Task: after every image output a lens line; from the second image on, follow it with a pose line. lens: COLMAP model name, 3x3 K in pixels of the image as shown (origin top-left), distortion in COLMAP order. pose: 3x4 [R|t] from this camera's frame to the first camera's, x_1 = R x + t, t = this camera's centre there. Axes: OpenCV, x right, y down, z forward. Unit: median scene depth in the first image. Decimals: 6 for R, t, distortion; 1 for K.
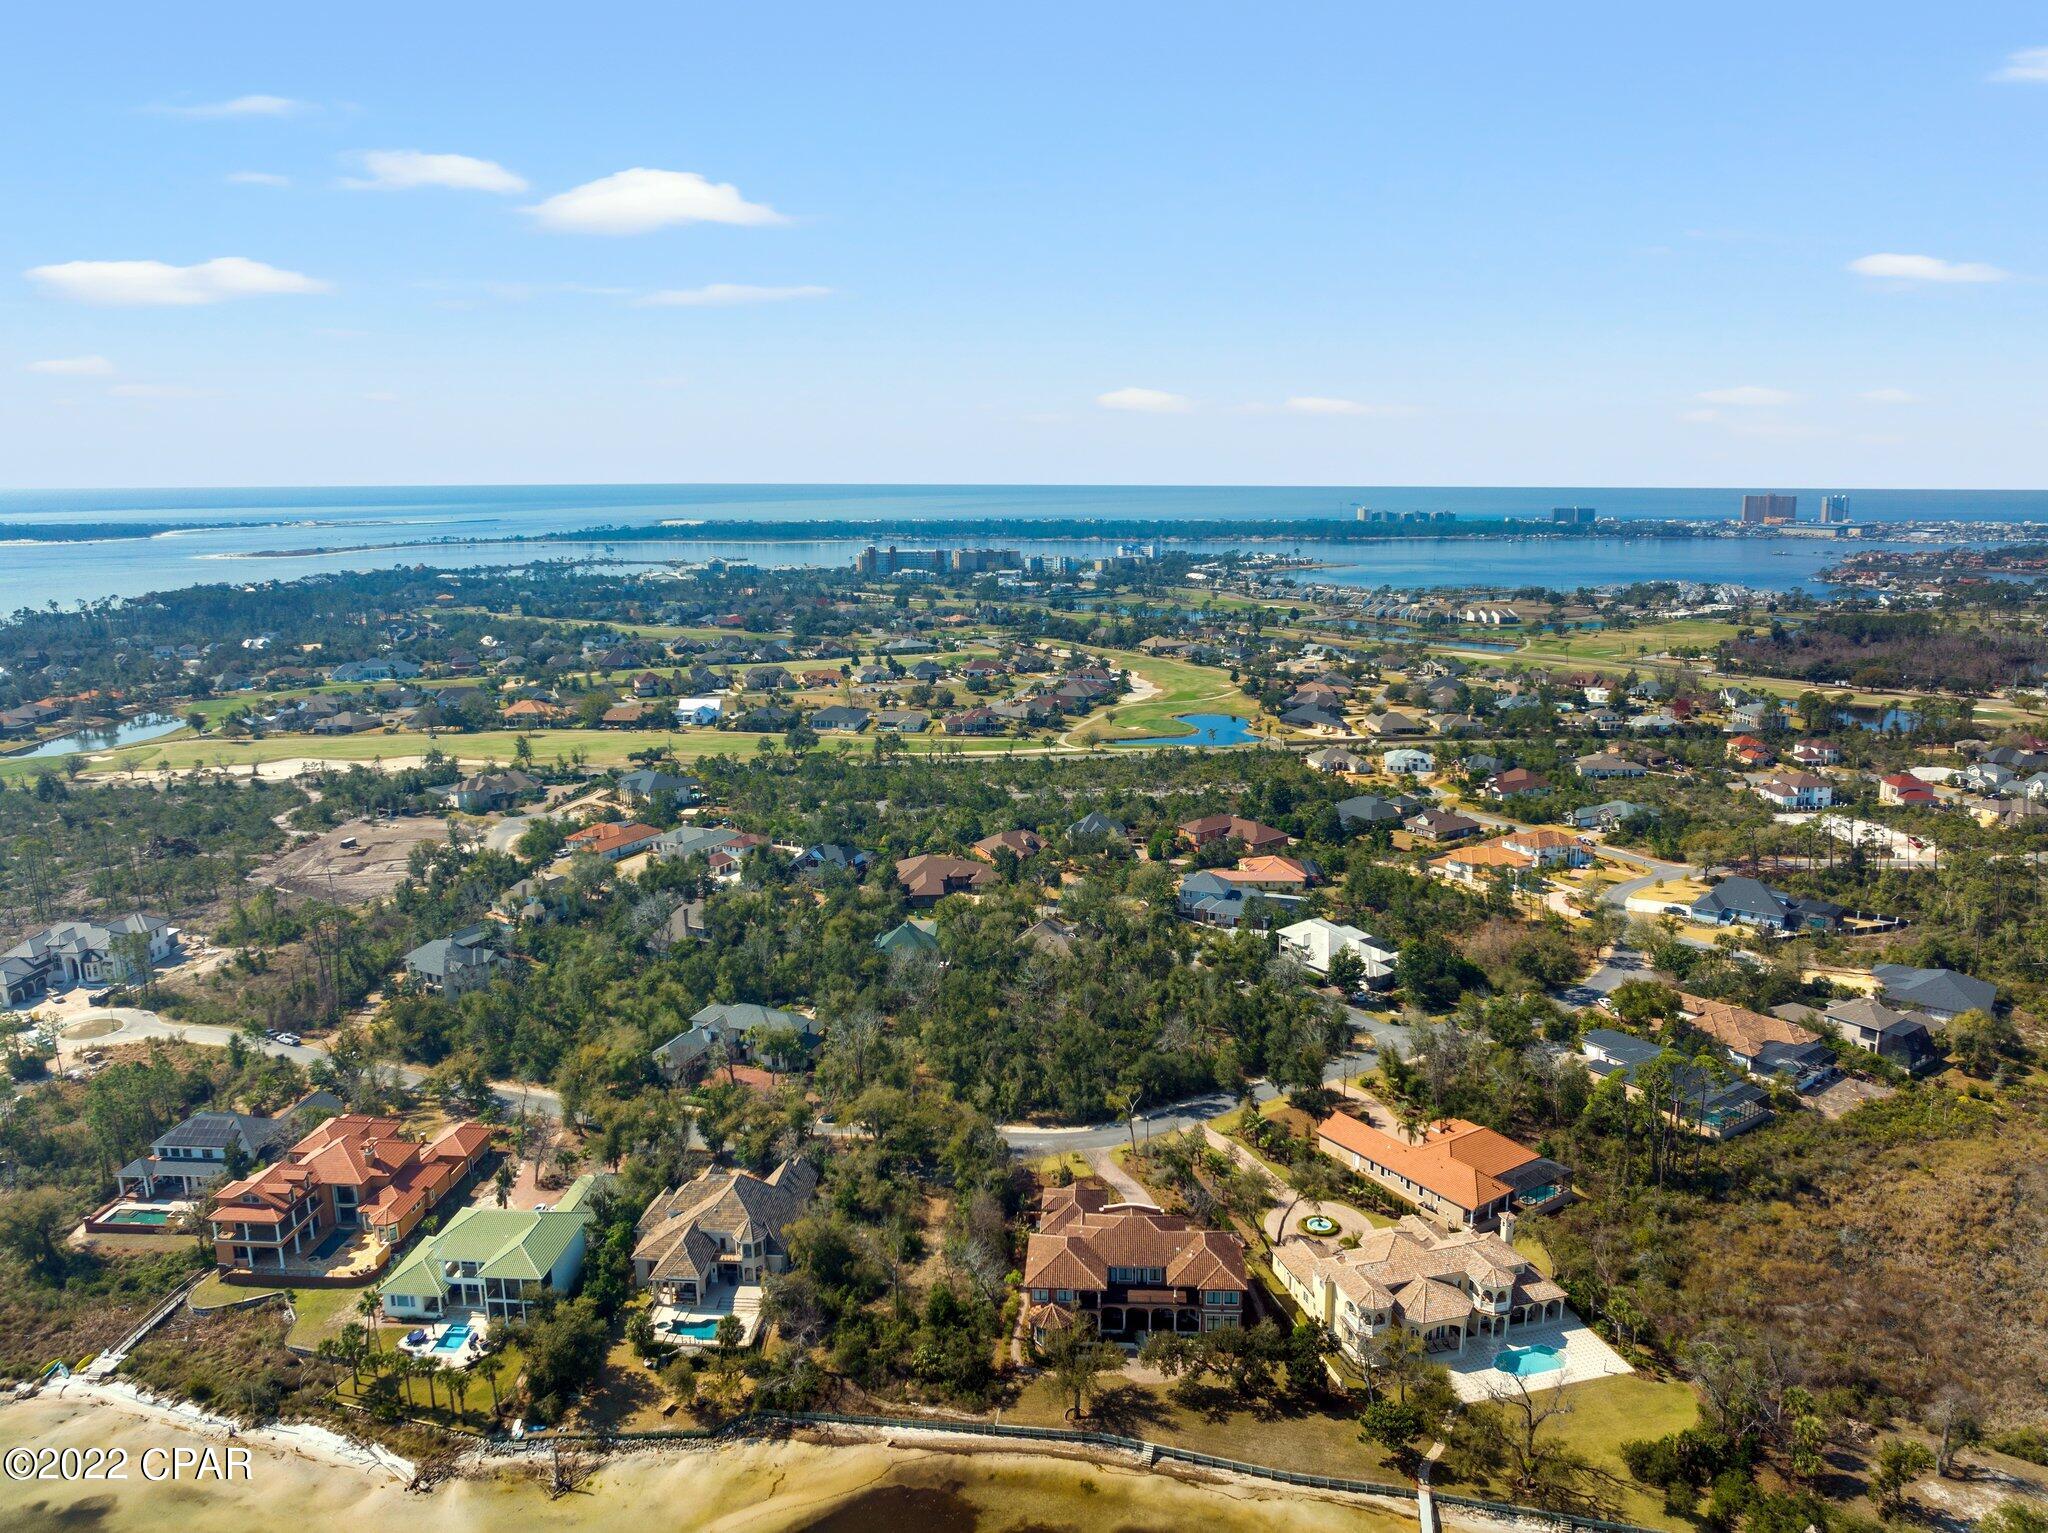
lens RADIAL K [[1472.7, 0, 1035.5], [0, 1472.7, 762.2], [0, 0, 1]] dist [-0.034006, 0.006382]
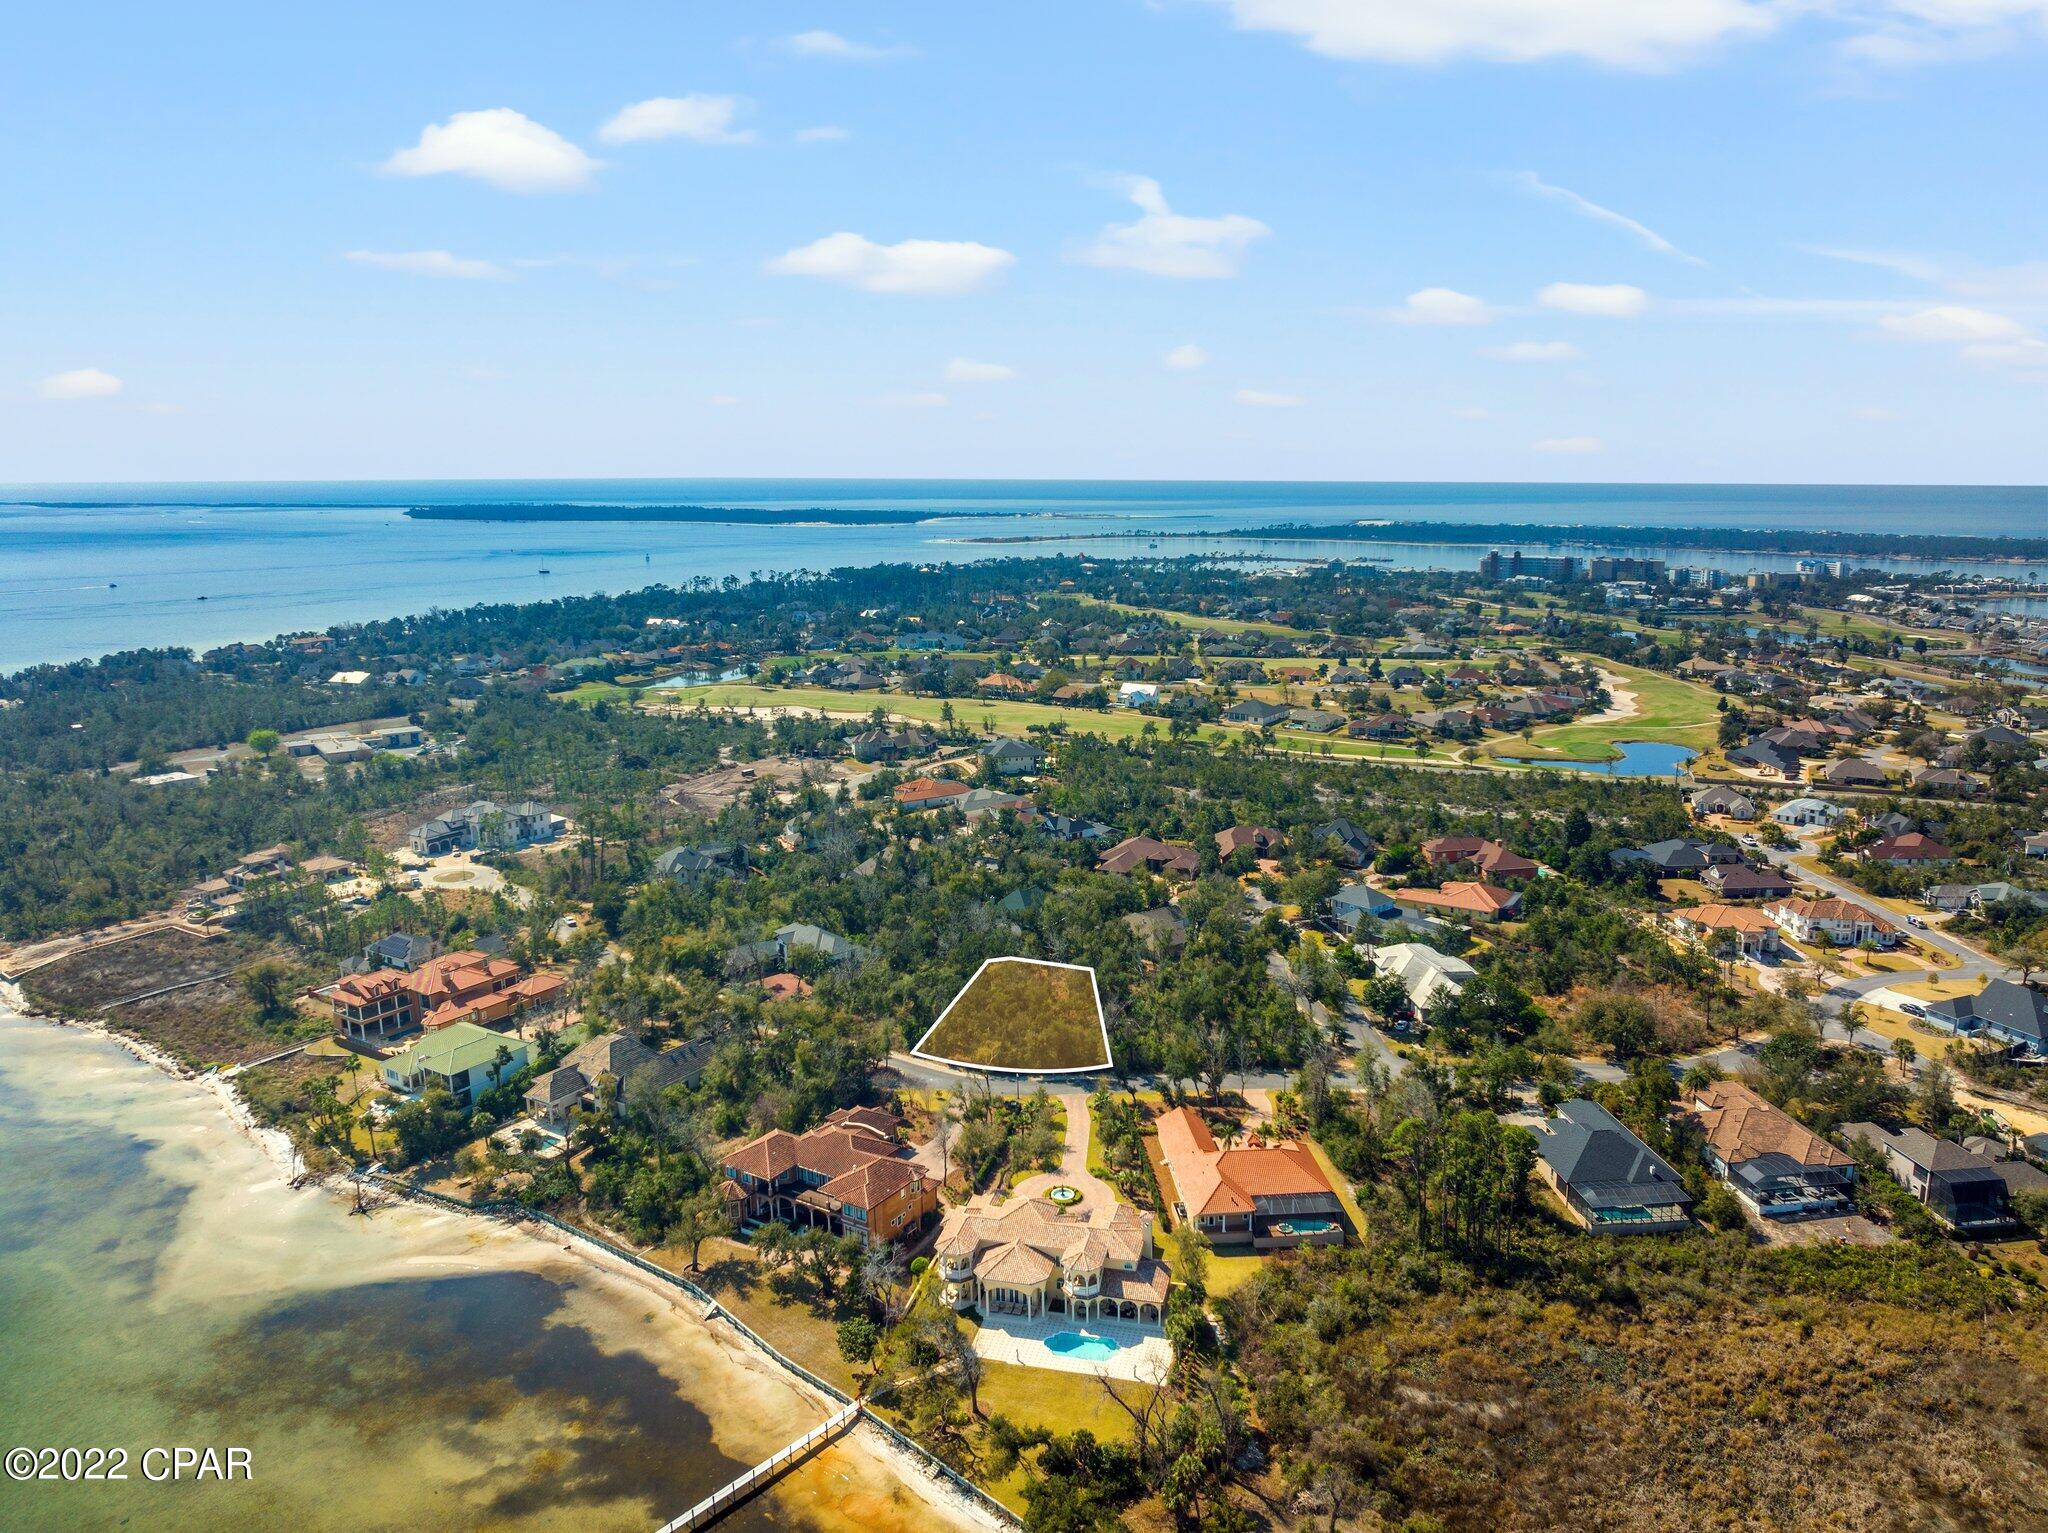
lens RADIAL K [[1465.8, 0, 1024.0], [0, 1465.8, 766.5], [0, 0, 1]] dist [-0.031702, -0.002477]
pose [[0.872958, 0.100184, -0.477397, 0.257502], [-0.098595, 0.994721, 0.028457, -0.006352], [0.477728, 0.022227, 0.878227, 0.025606]]
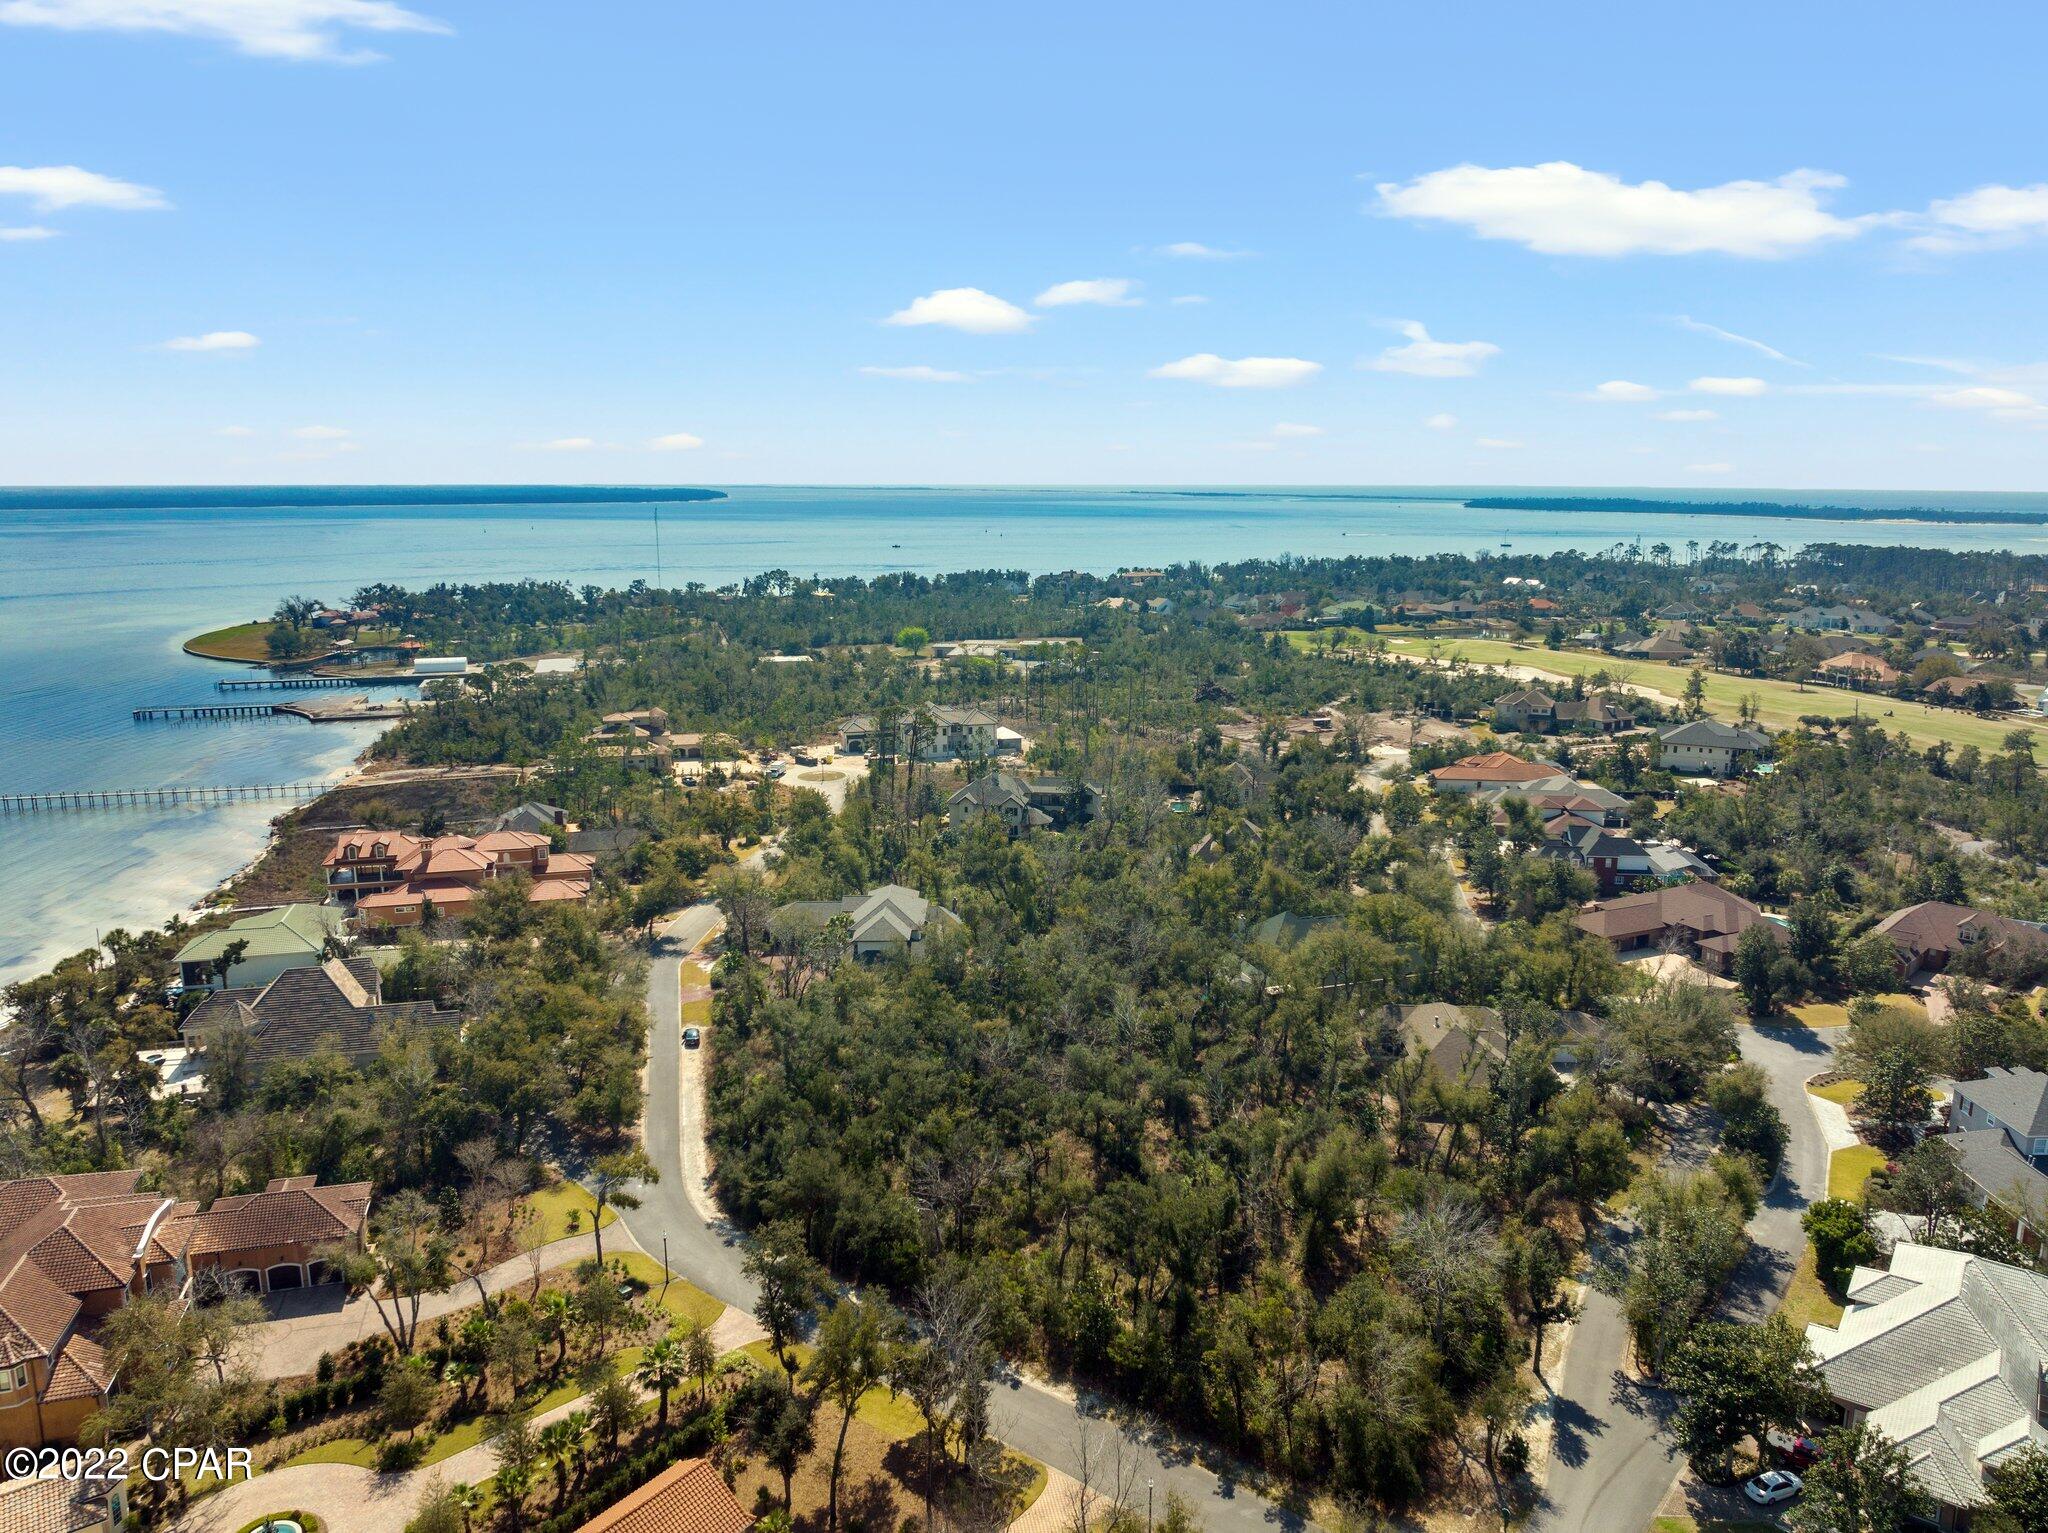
lens RADIAL K [[1416.9, 0, 1025.5], [0, 1416.9, 813.4], [0, 0, 1]] dist [-0.037127, 0.007708]
pose [[0.324101, 0.221137, -0.919814, 0.242486], [-0.186797, 0.968112, 0.166930, -0.002649], [0.927397, 0.117716, 0.355074, 0.418120]]
